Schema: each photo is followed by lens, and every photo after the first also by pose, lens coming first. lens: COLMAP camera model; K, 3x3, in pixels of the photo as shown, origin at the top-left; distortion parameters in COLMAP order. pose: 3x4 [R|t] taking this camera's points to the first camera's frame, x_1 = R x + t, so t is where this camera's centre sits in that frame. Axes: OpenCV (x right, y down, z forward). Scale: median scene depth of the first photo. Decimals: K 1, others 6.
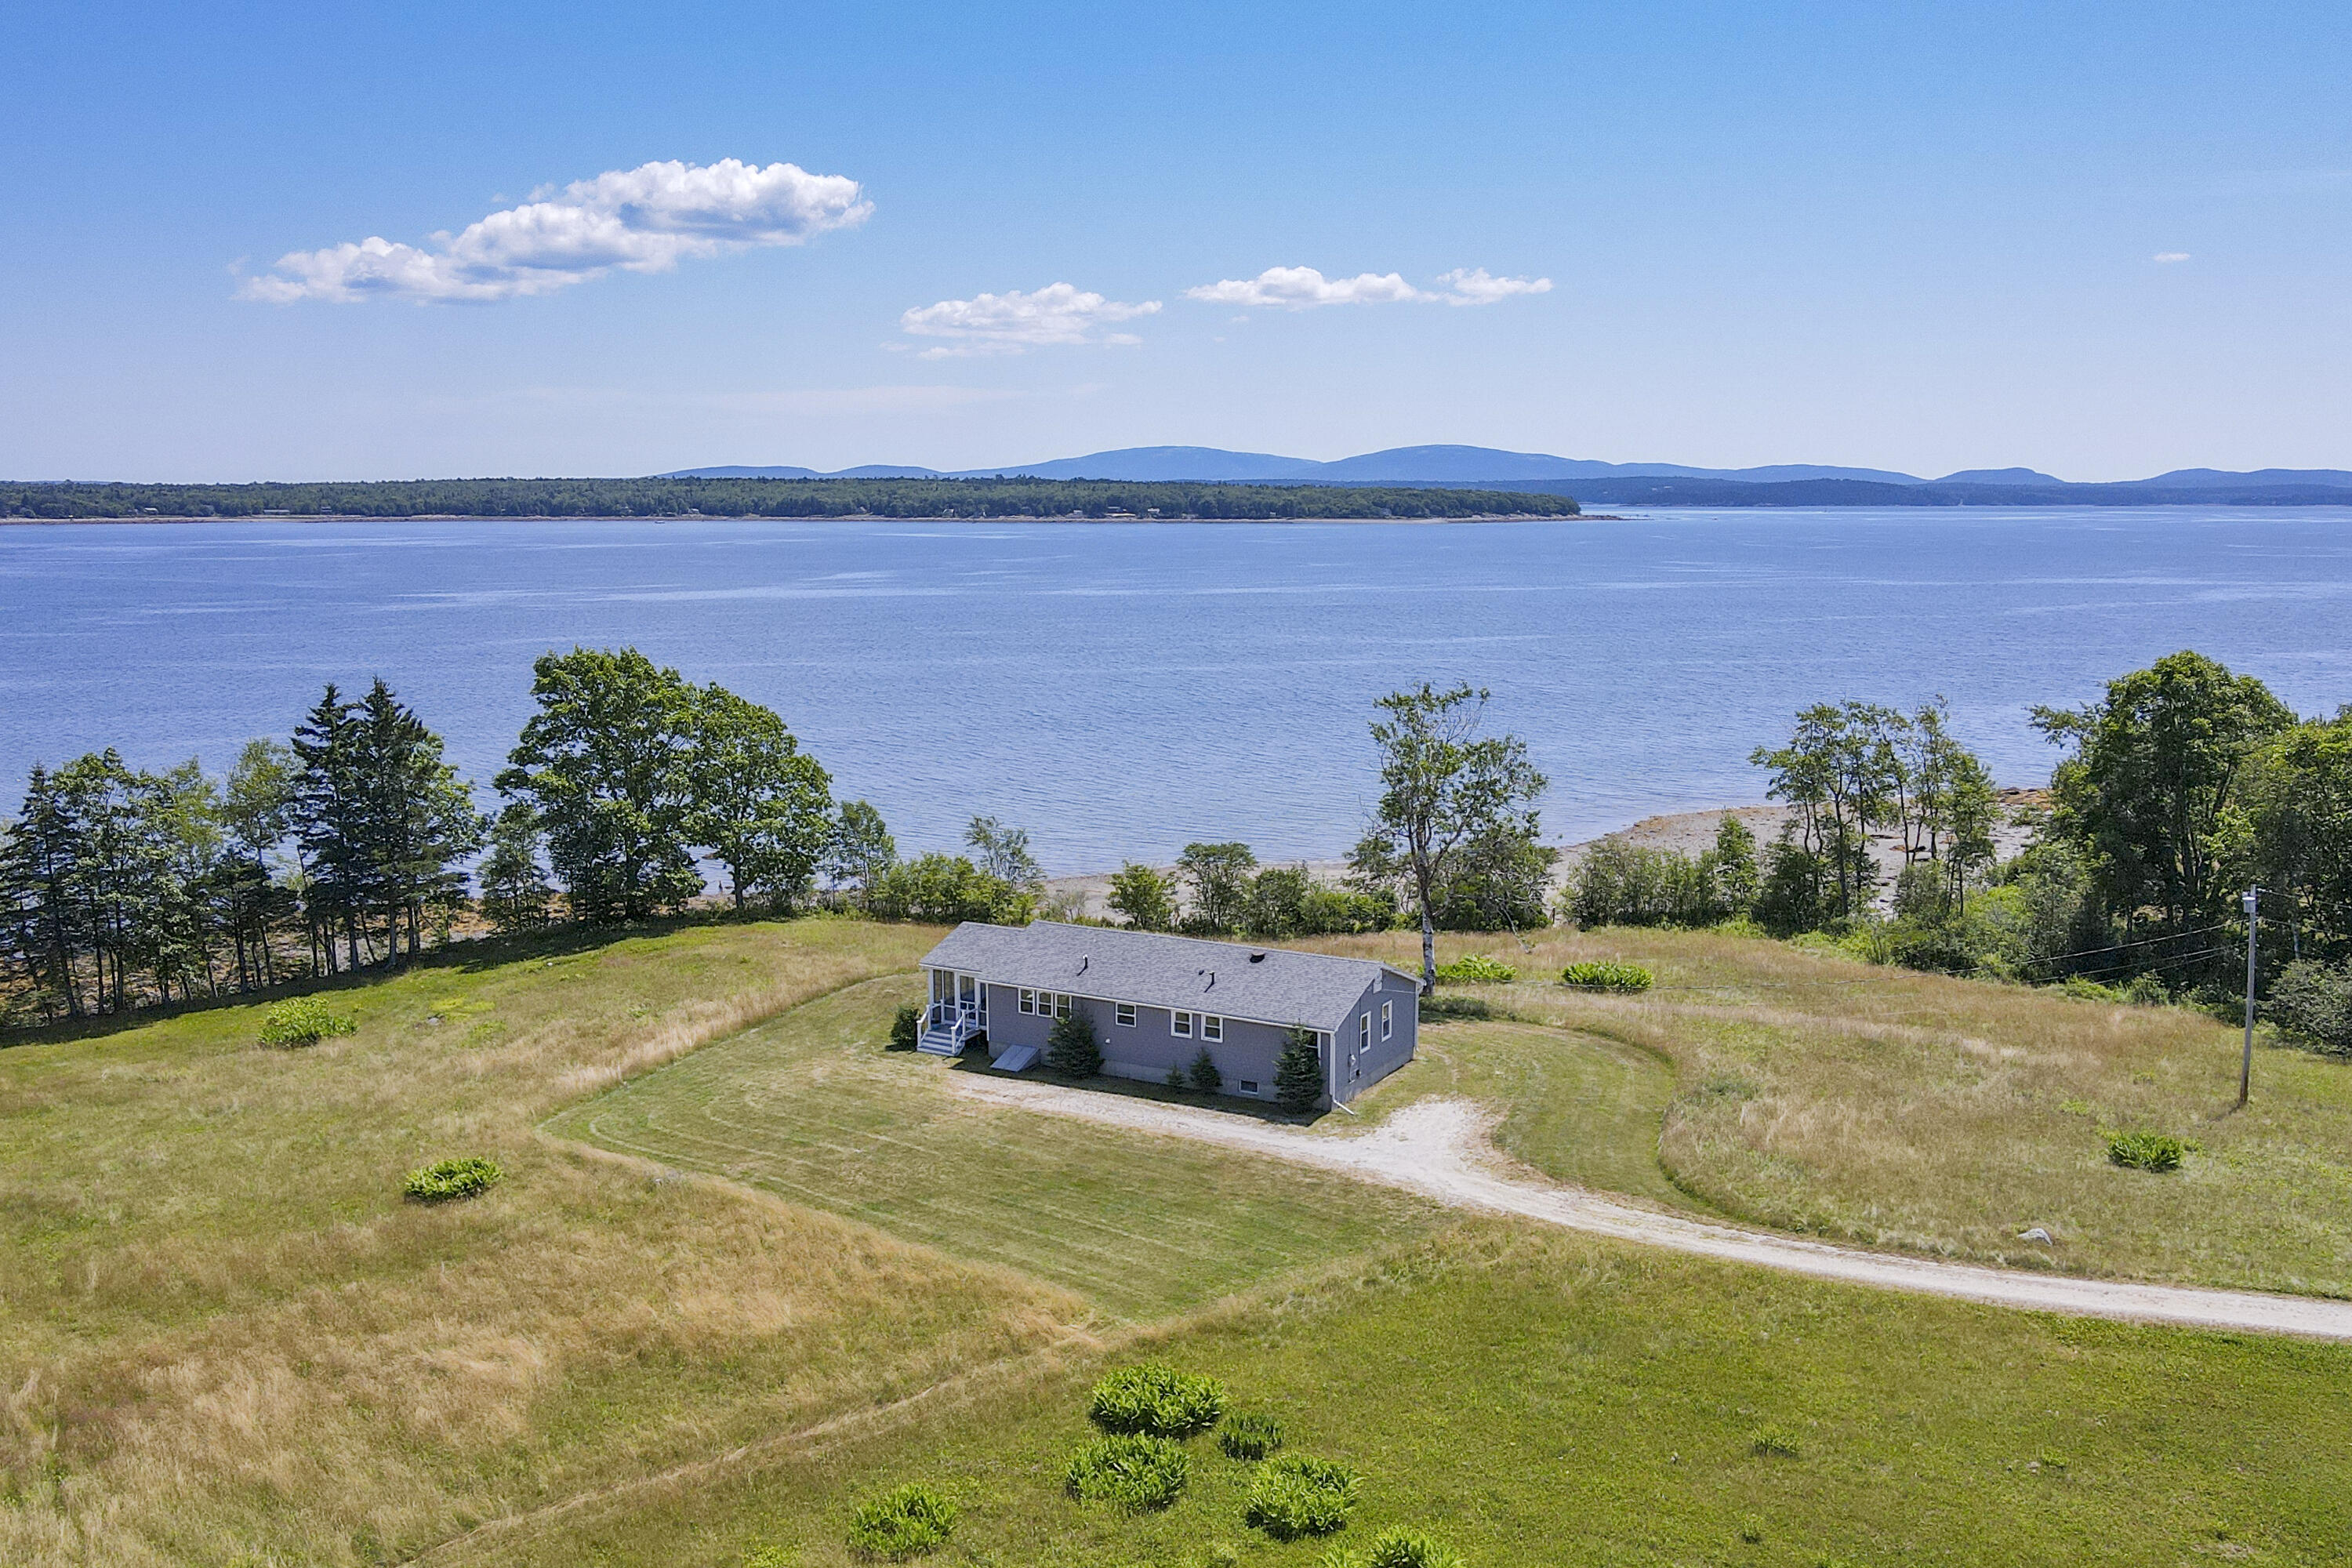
lens RADIAL K [[2041.7, 0, 1176.0], [0, 2041.7, 784.0], [0, 0, 1]] dist [-0.000501, 0.009410]
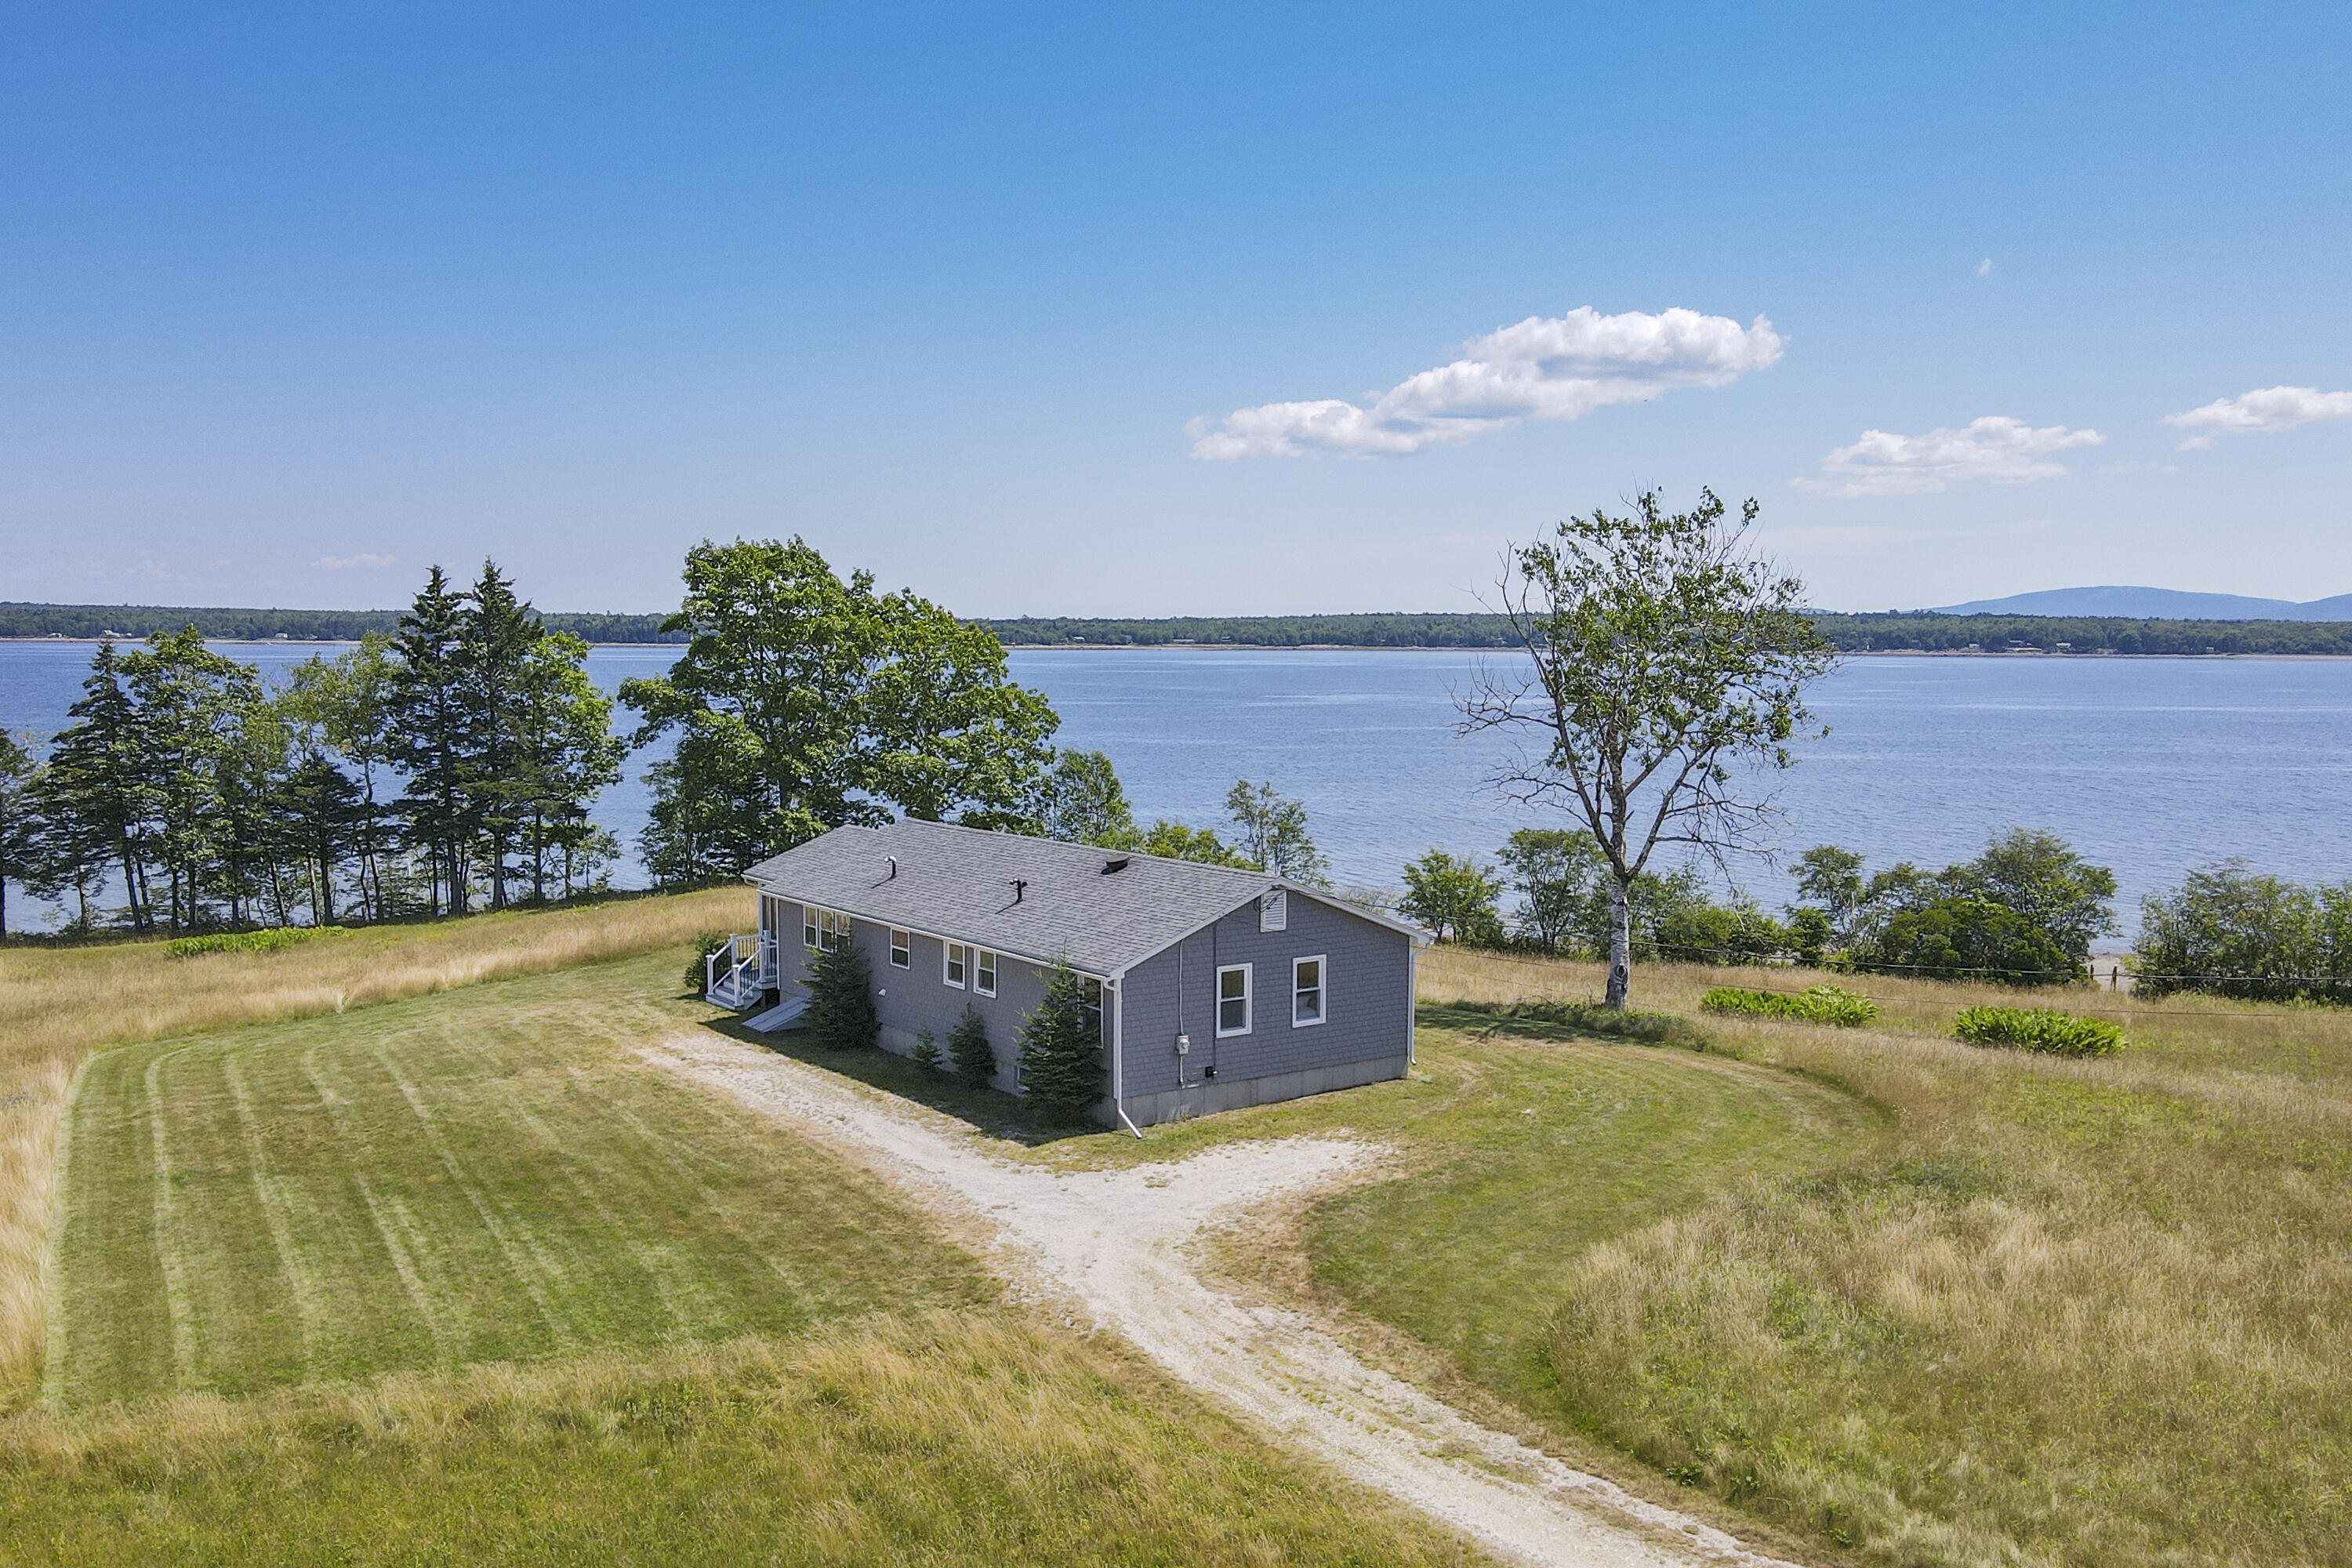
lens RADIAL K [[2041.7, 0, 1176.0], [0, 2041.7, 784.0], [0, 0, 1]] dist [-0.000501, 0.009410]
pose [[0.909551, 0.032532, -0.414317, 0.191723], [-0.060826, 0.996617, -0.055277, 0.060192], [0.411116, 0.075479, 0.908453, 0.312721]]
